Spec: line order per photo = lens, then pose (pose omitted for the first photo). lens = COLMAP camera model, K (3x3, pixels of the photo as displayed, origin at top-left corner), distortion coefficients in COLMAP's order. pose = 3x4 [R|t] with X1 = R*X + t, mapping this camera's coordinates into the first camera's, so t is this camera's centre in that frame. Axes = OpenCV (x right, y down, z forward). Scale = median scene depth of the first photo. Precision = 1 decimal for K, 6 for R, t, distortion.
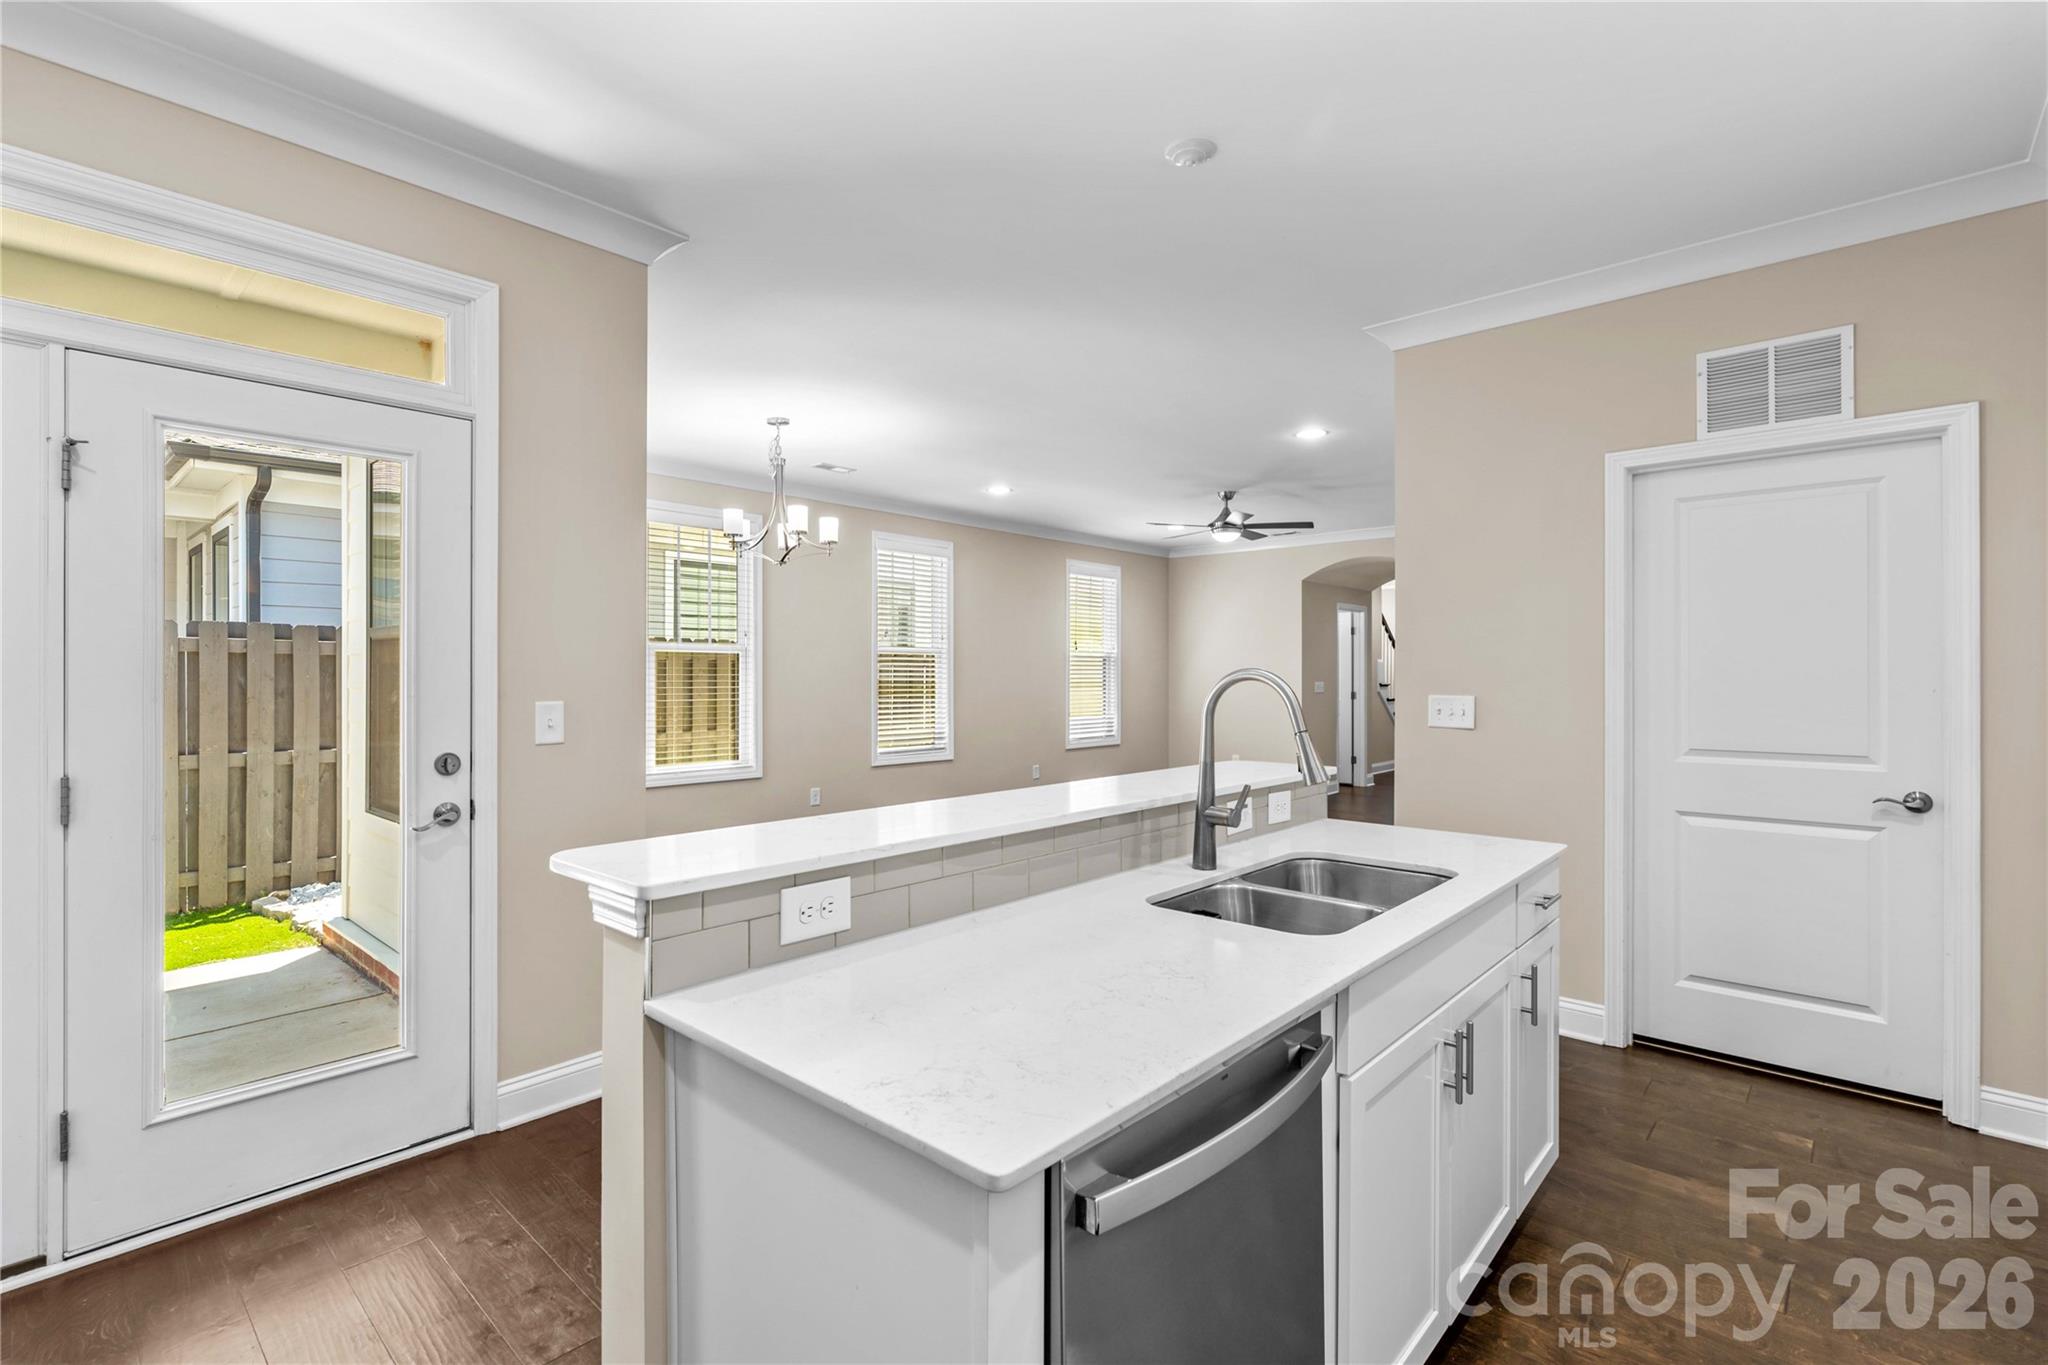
lens RADIAL K [[927.2, 0, 1017.5], [0, 927.2, 681.9], [0, 0, 1]] dist [-0.003566, -0.000271]
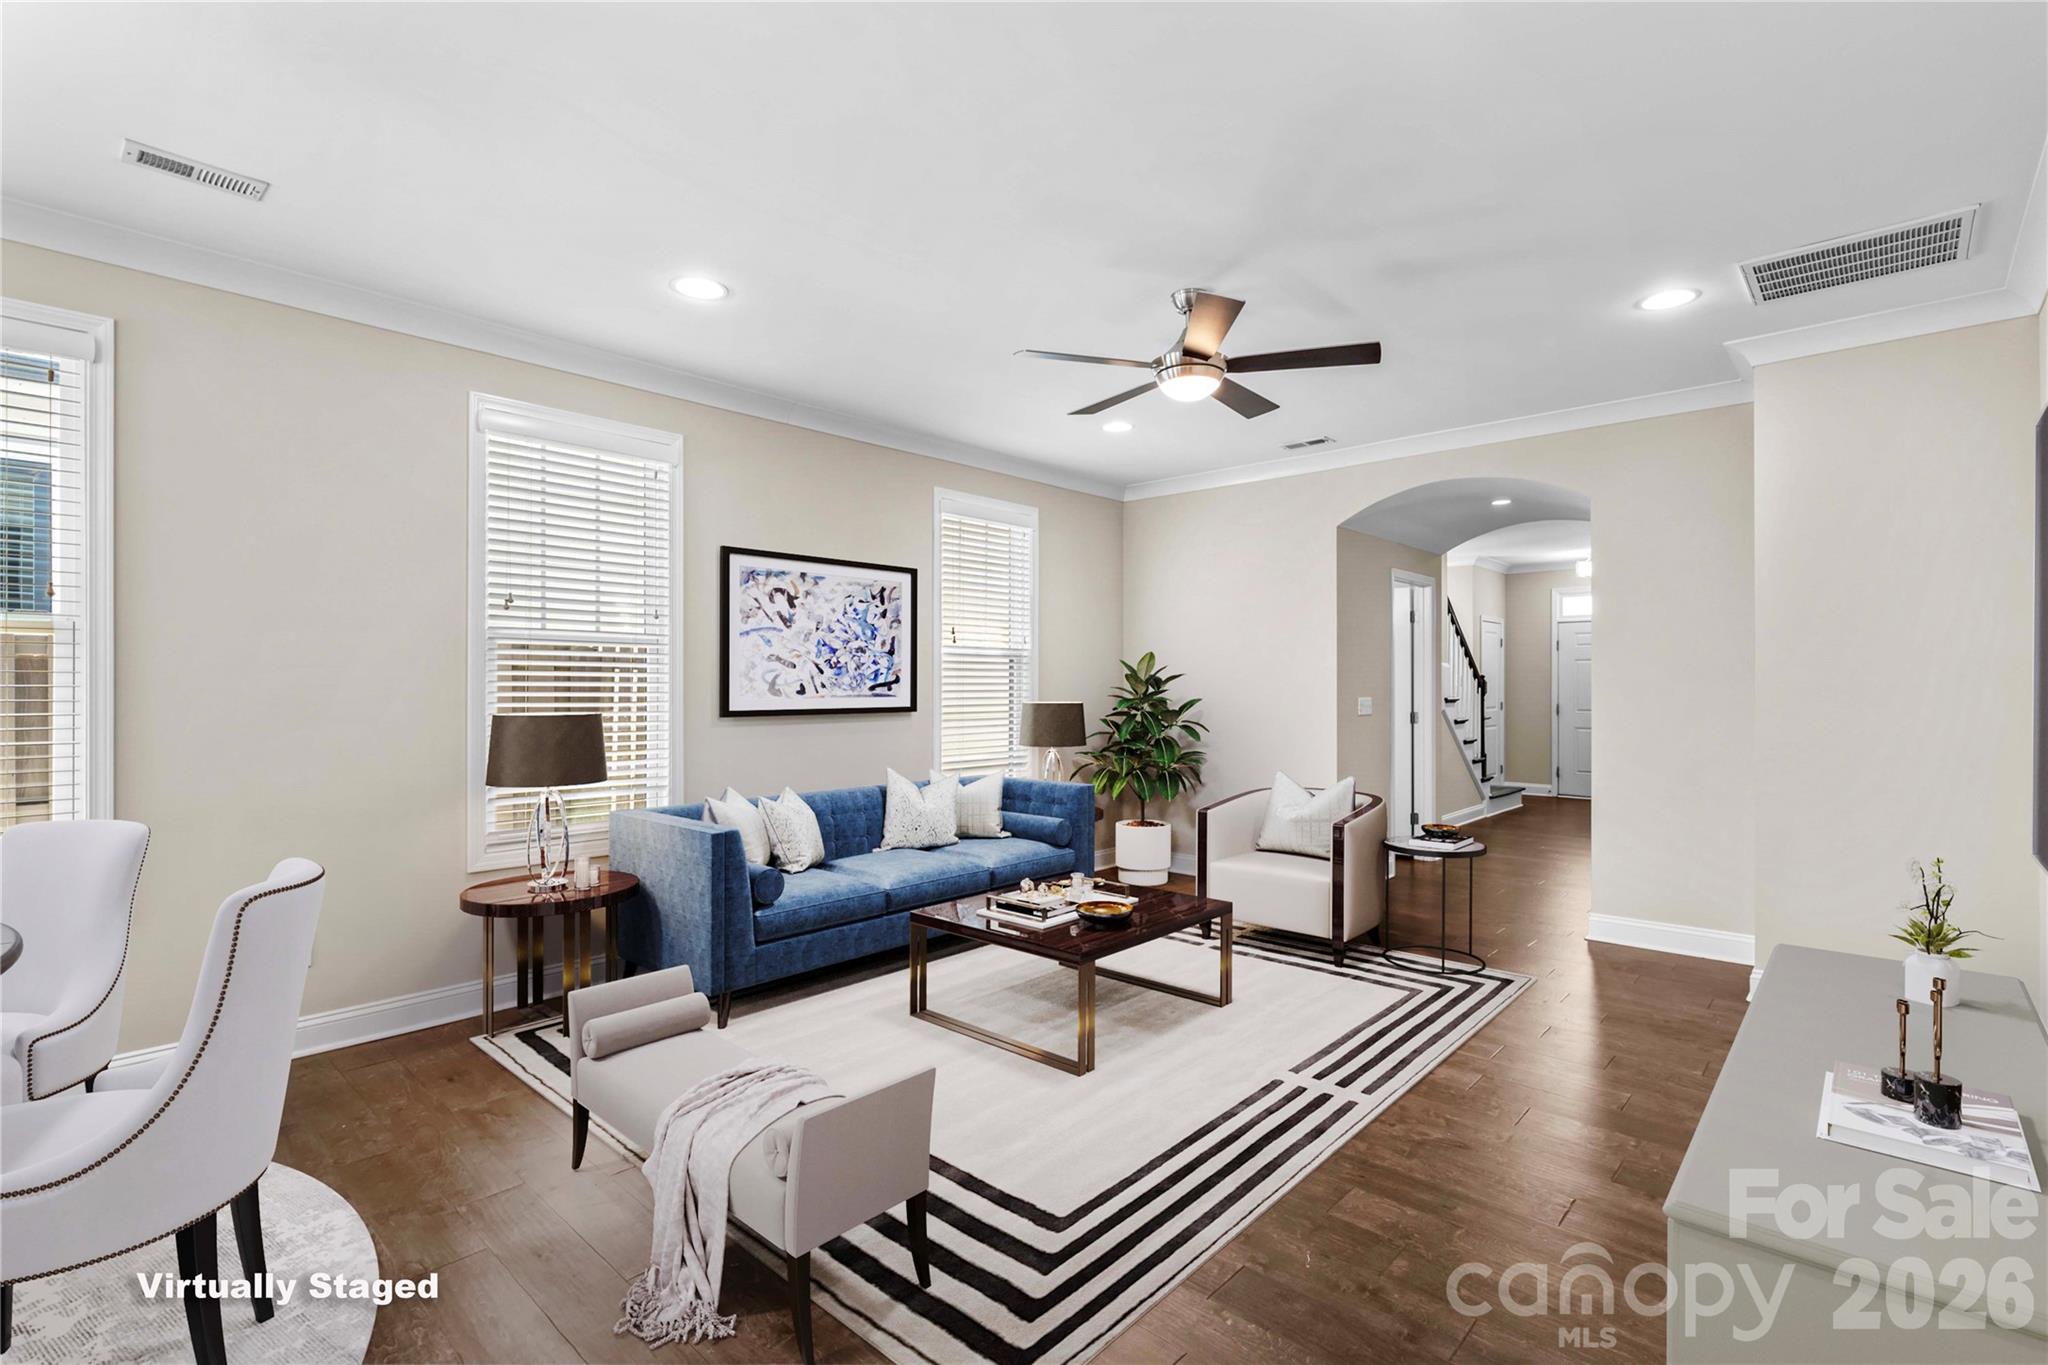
lens RADIAL K [[935.4, 0, 1020.1], [0, 935.4, 679.8], [0, 0, 1]] dist [-0.001521, -0.000049]
pose [[0.999955, -0.003653, -0.008771, 0.143085], [0.003506, 0.999855, -0.016669, -0.002516], [0.008831, 0.016637, 0.999823, 0.529183]]
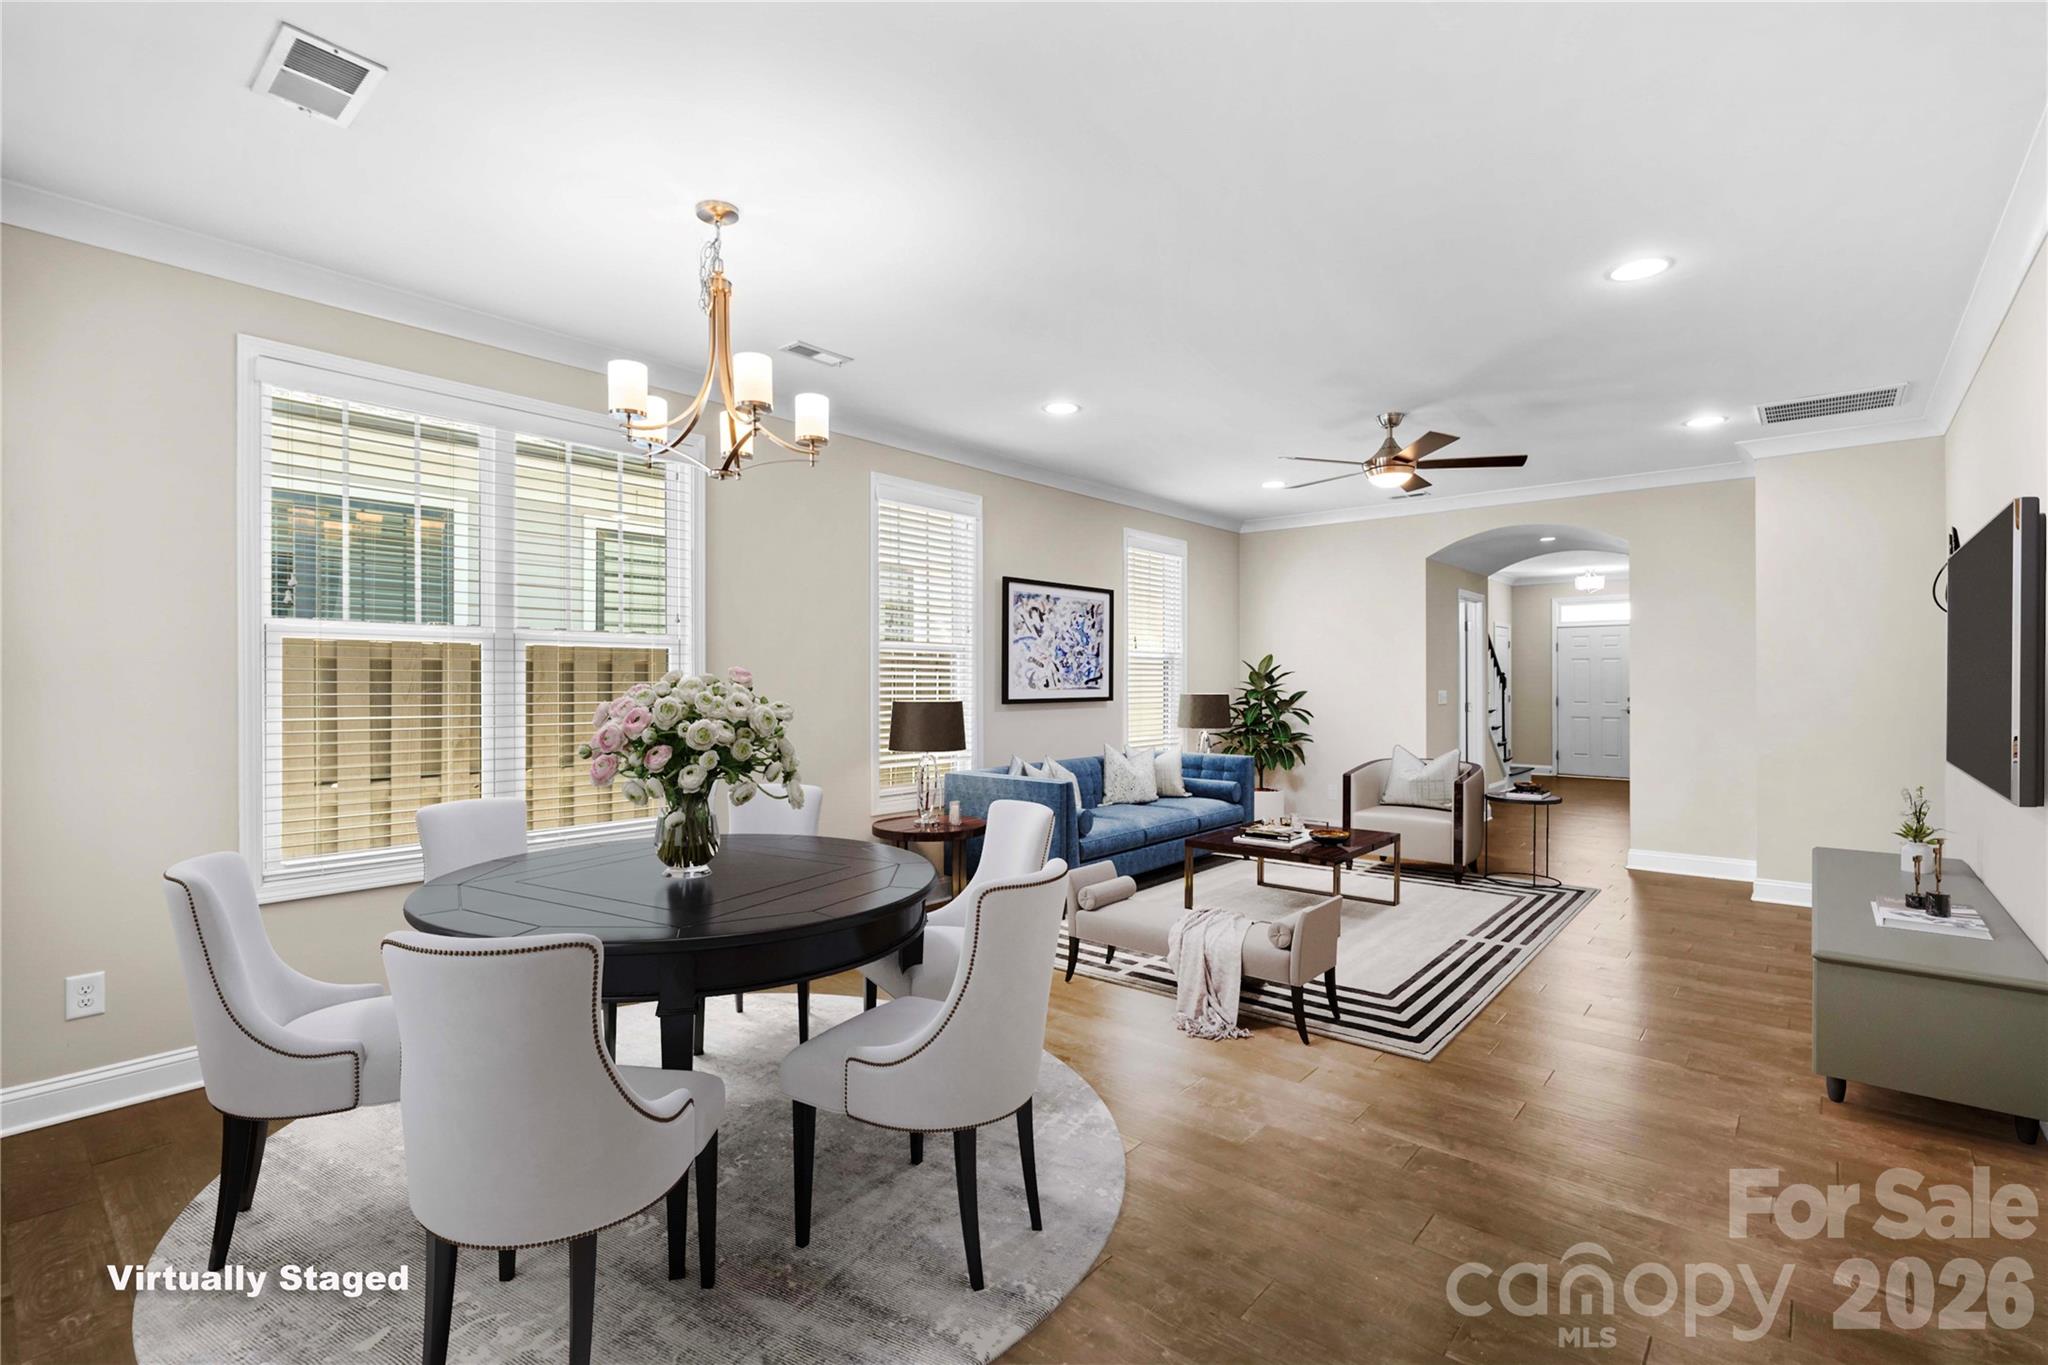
lens RADIAL K [[927.2, 0, 1017.5], [0, 927.2, 681.9], [0, 0, 1]] dist [-0.003566, -0.000271]
pose [[0.999605, -0.000903, 0.028091, -0.069939], [0.001096, 0.999976, -0.006873, -0.002723], [-0.028084, 0.006901, 0.999582, 0.322838]]
